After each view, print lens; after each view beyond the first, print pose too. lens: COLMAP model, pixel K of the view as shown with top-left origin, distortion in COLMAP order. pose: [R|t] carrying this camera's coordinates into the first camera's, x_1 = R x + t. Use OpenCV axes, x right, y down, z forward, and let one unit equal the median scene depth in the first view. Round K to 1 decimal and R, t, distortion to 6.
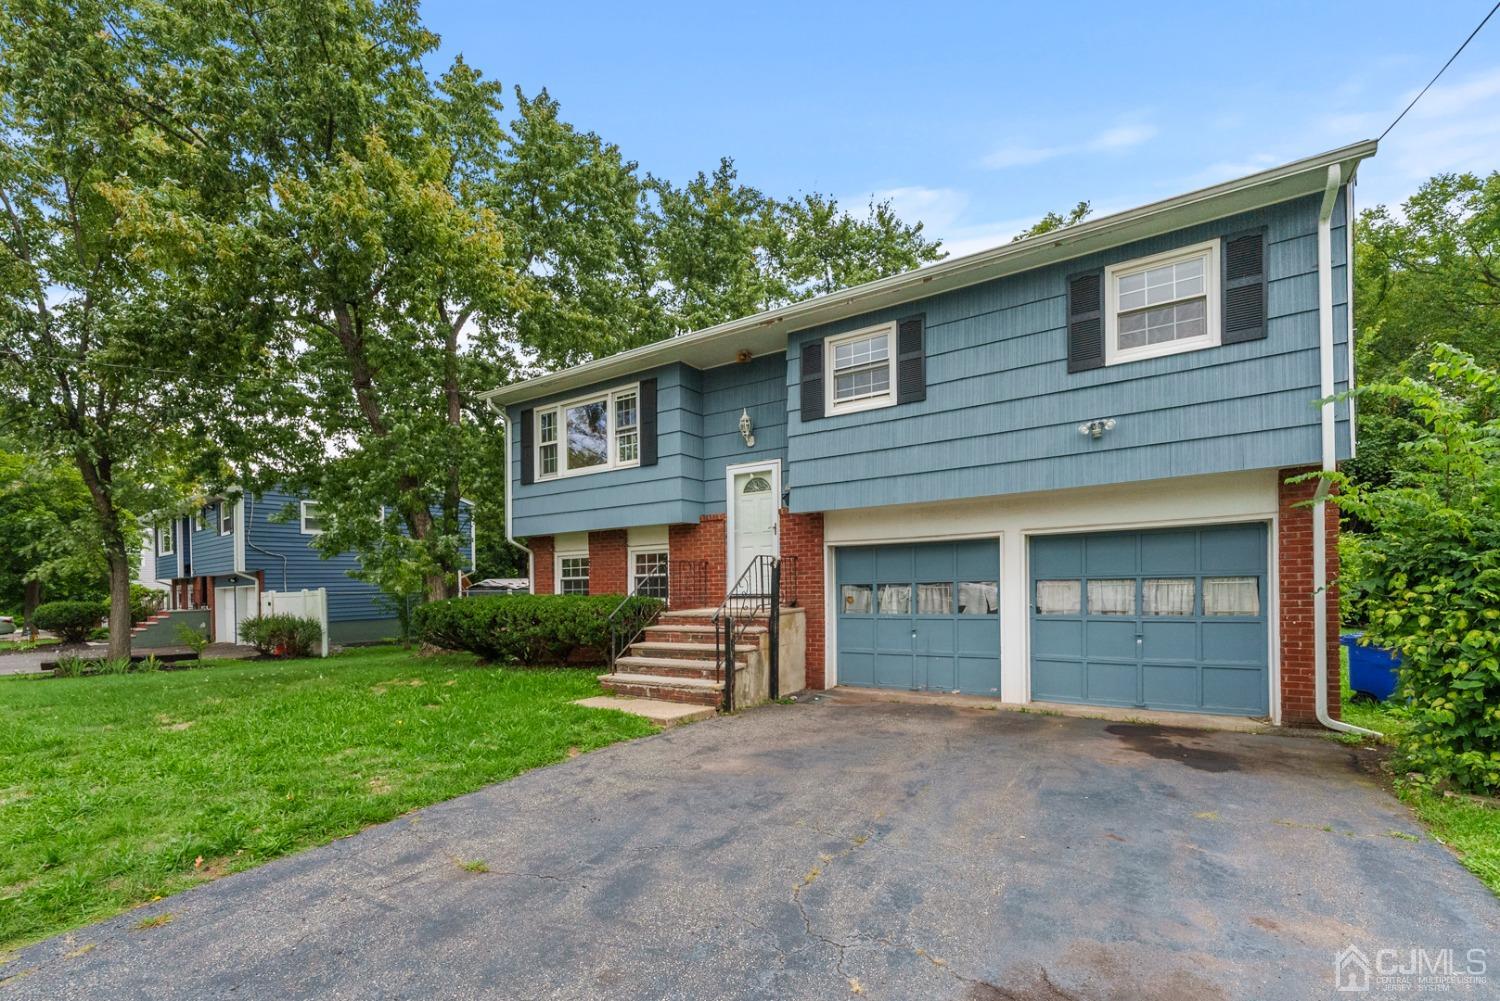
lens RADIAL K [[616.0, 0, 749.8], [0, 616.0, 599.3], [0, 0, 1]] dist [-0.001400, -0.000233]
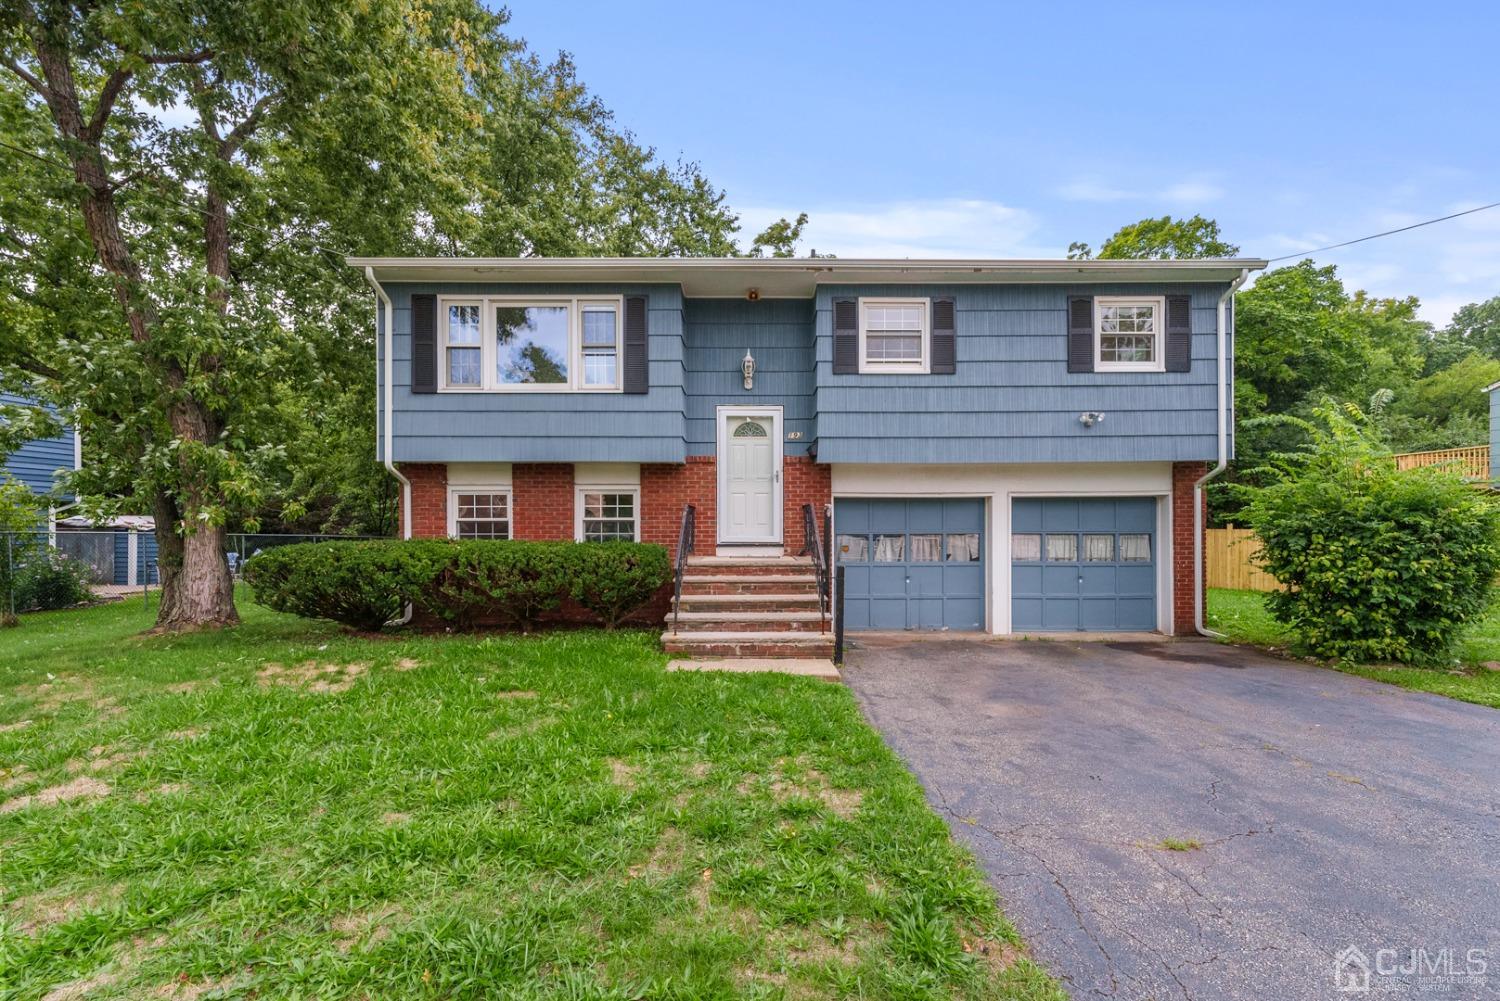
lens RADIAL K [[599.7, 0, 749.9], [0, 599.7, 549.1], [0, 0, 1]] dist [0.000176, -0.000080]
pose [[0.853187, 0.005158, 0.521580, -0.581215], [-0.005249, 0.999985, -0.001302, 0.003967], [-0.521579, -0.001627, 0.853201, 0.236344]]
